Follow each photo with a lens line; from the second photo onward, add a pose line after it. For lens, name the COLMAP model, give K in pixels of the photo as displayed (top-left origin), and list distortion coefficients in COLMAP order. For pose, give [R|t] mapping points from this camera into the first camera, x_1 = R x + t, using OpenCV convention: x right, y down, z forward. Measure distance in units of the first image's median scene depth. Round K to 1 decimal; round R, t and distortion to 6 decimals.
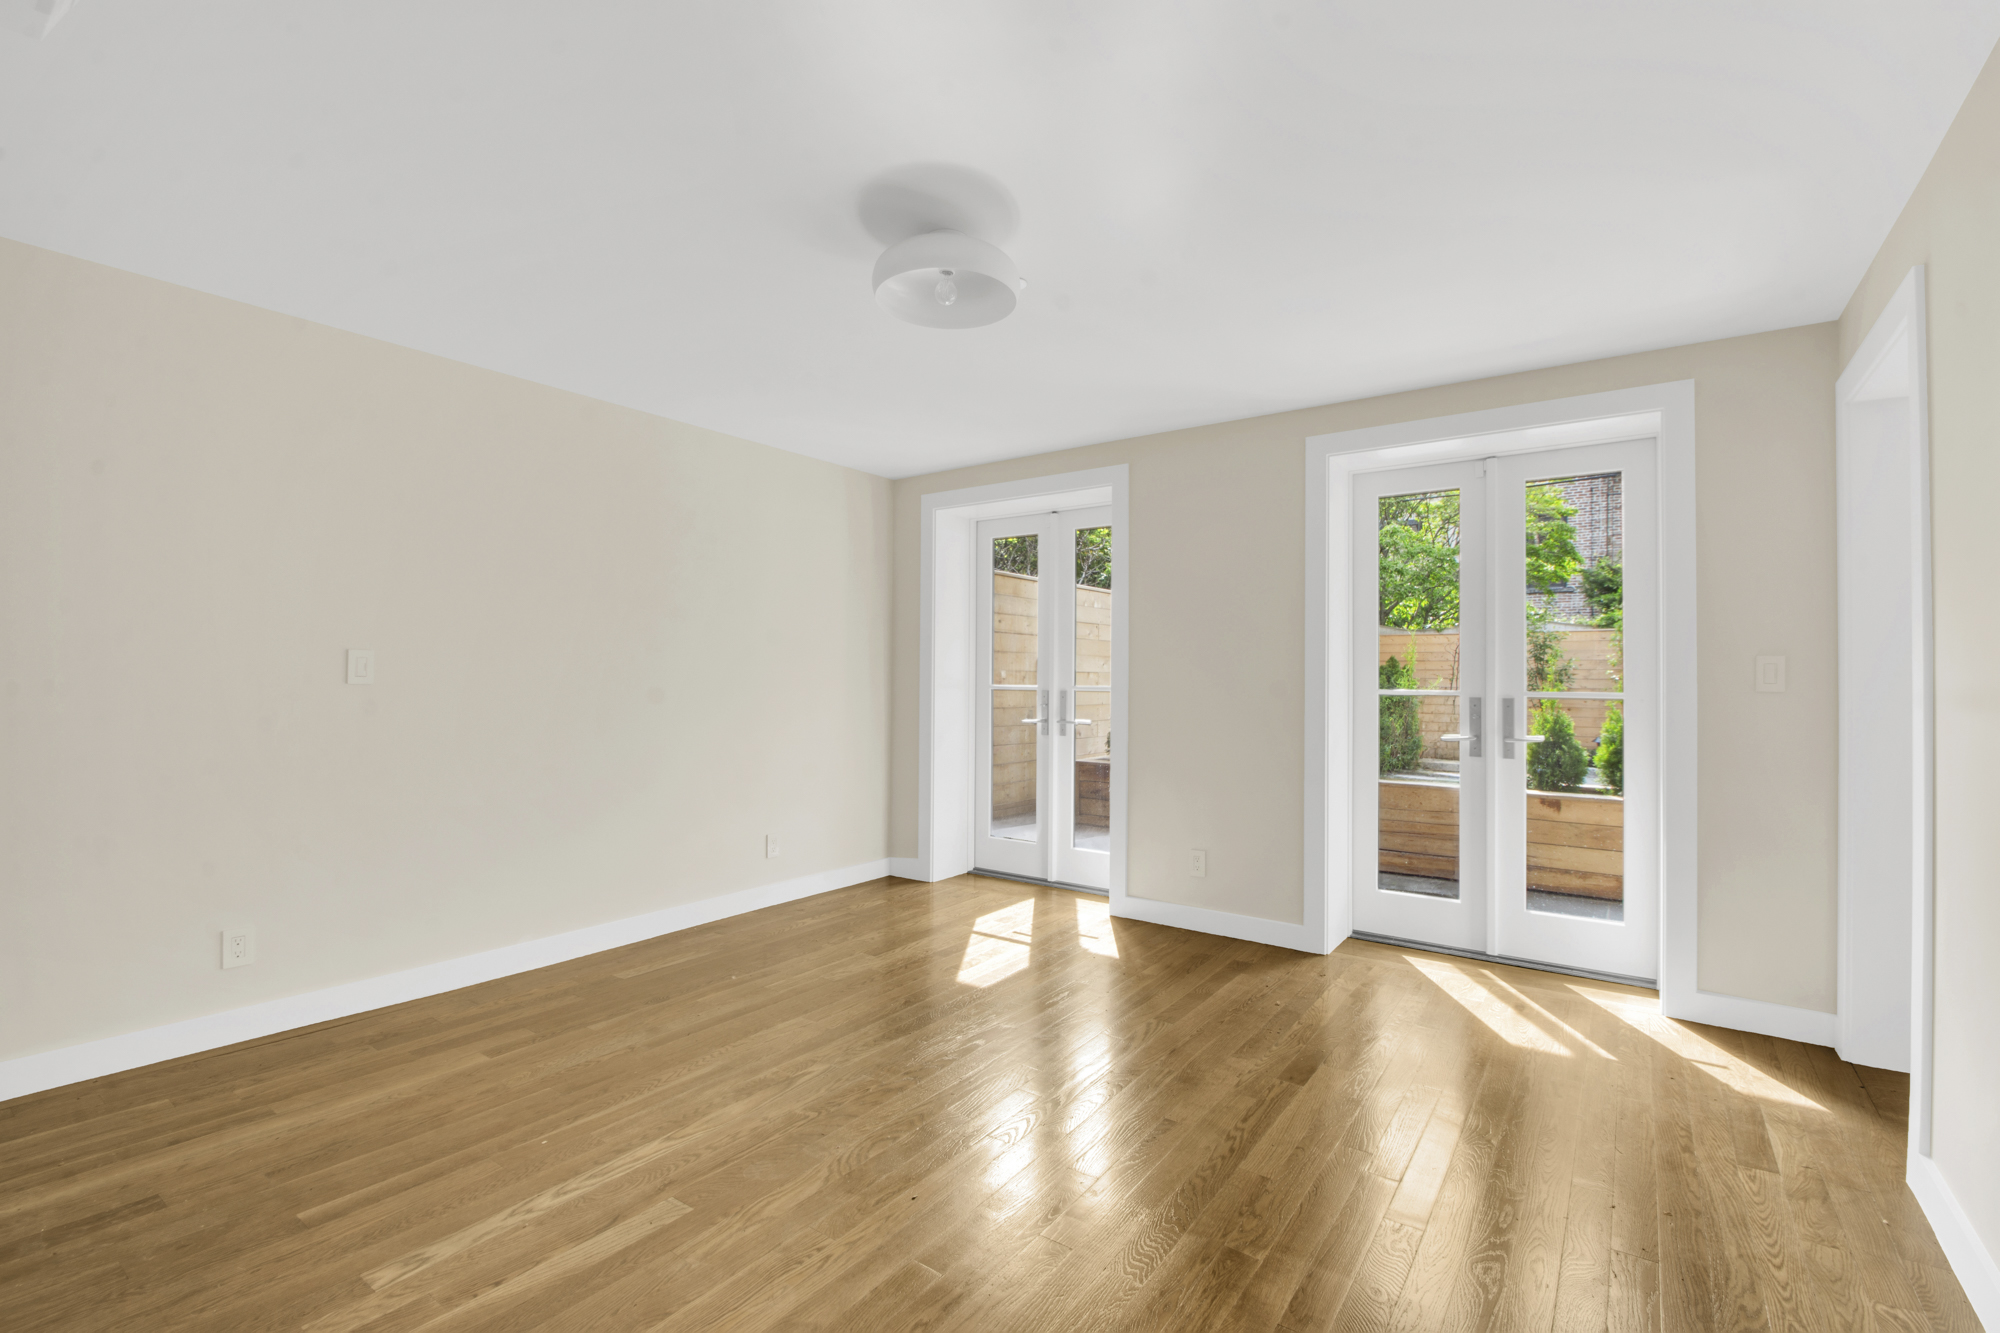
lens RADIAL K [[893.4, 0, 1000.0], [0, 893.4, 666.5], [0, 0, 1]] dist [-0.002900, -0.000894]
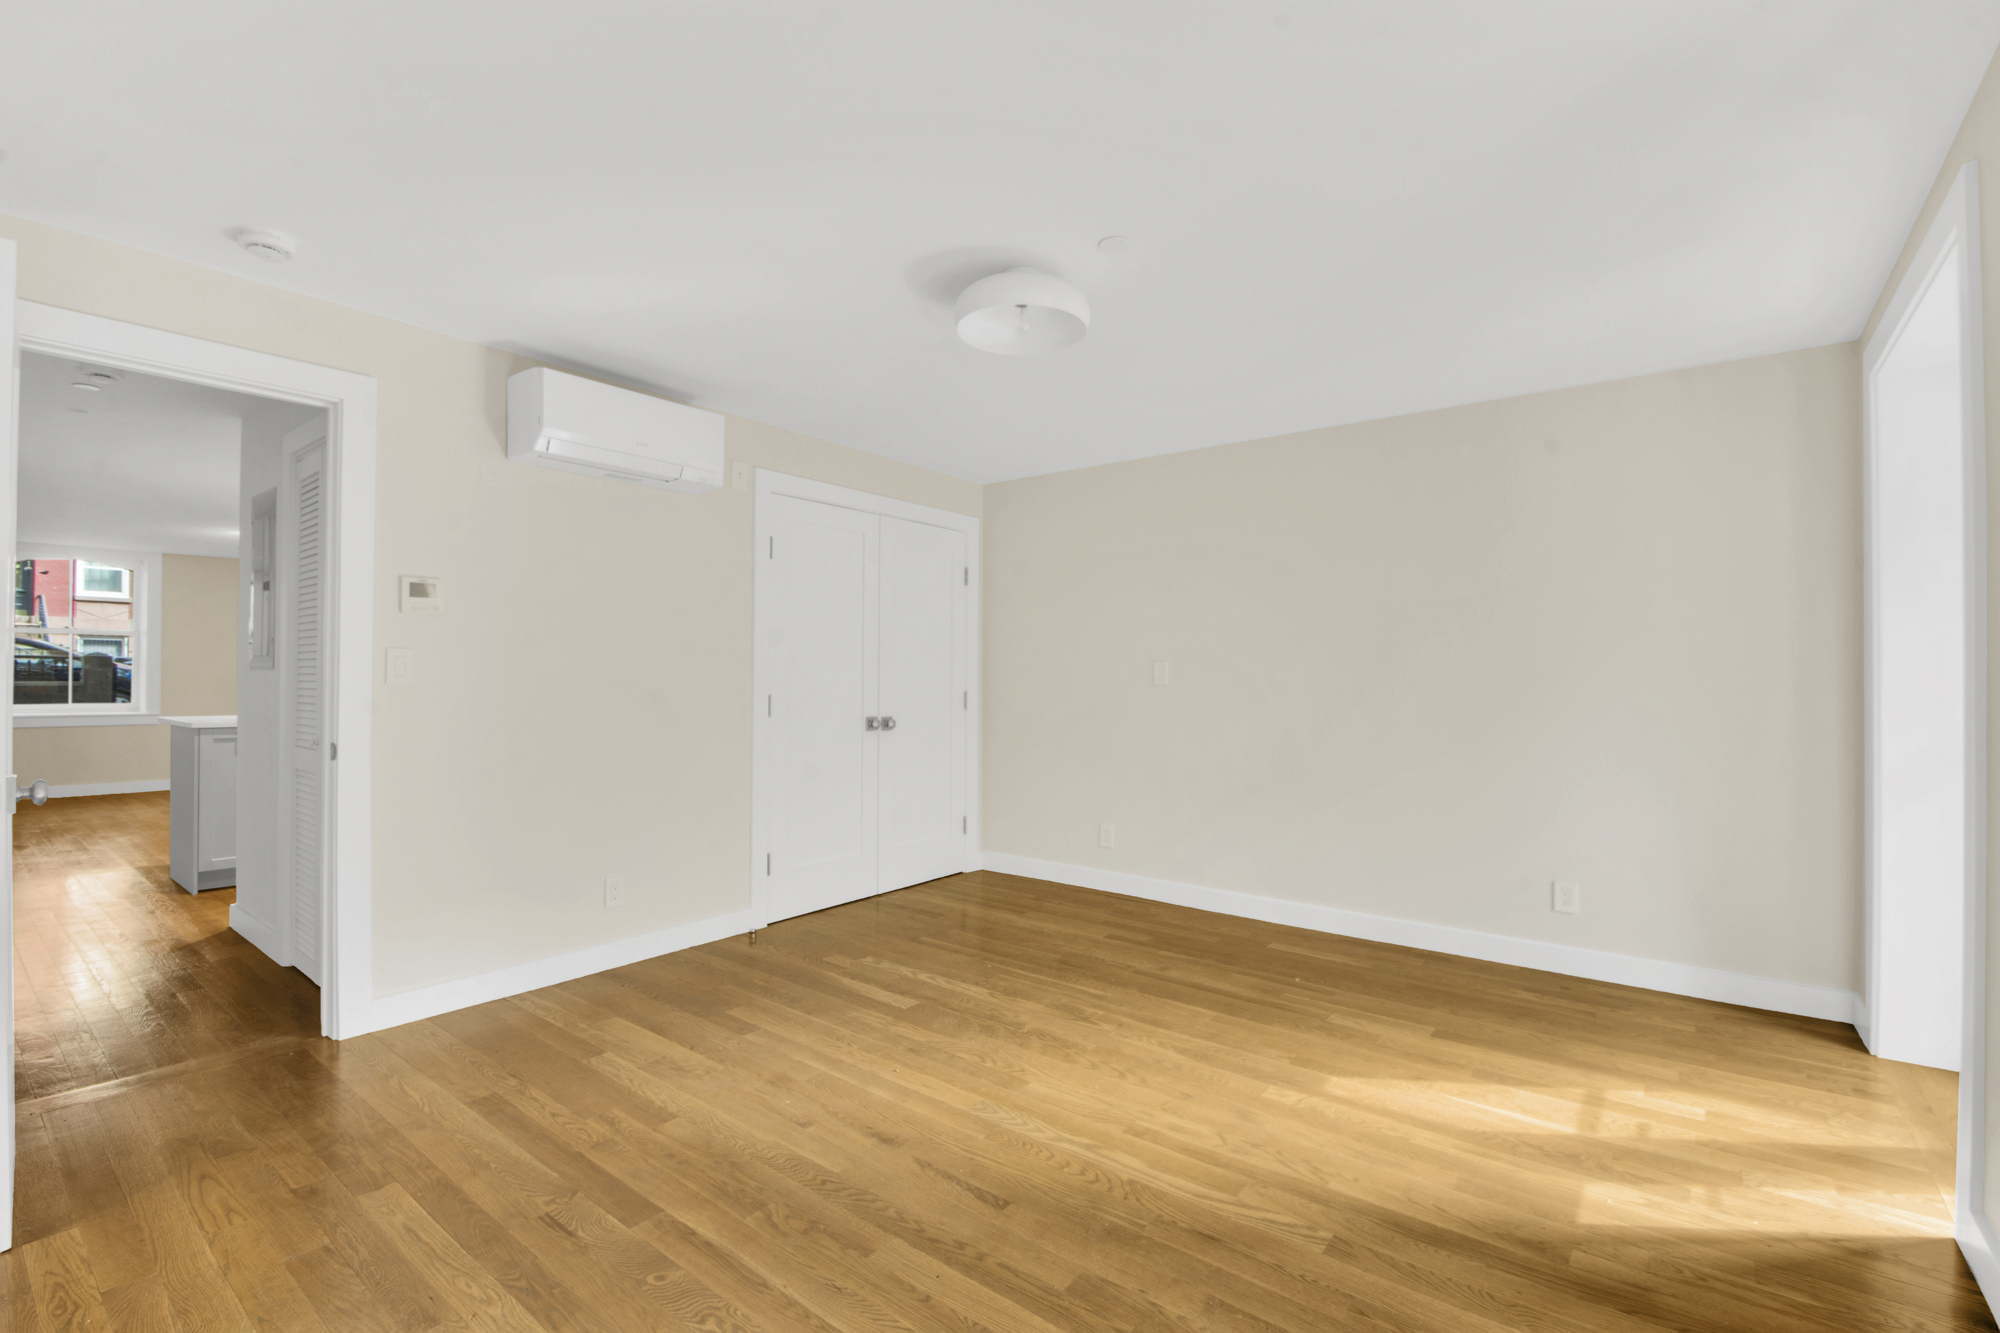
lens RADIAL K [[877.6, 0, 1000.0], [0, 877.6, 666.5], [0, 0, 1]] dist [0.051440, -0.022417]
pose [[-0.054741, -0.022832, -0.998240, 0.951379], [0.011580, 0.999657, -0.023499, 0.024604], [0.998433, -0.012846, -0.054458, 0.965059]]
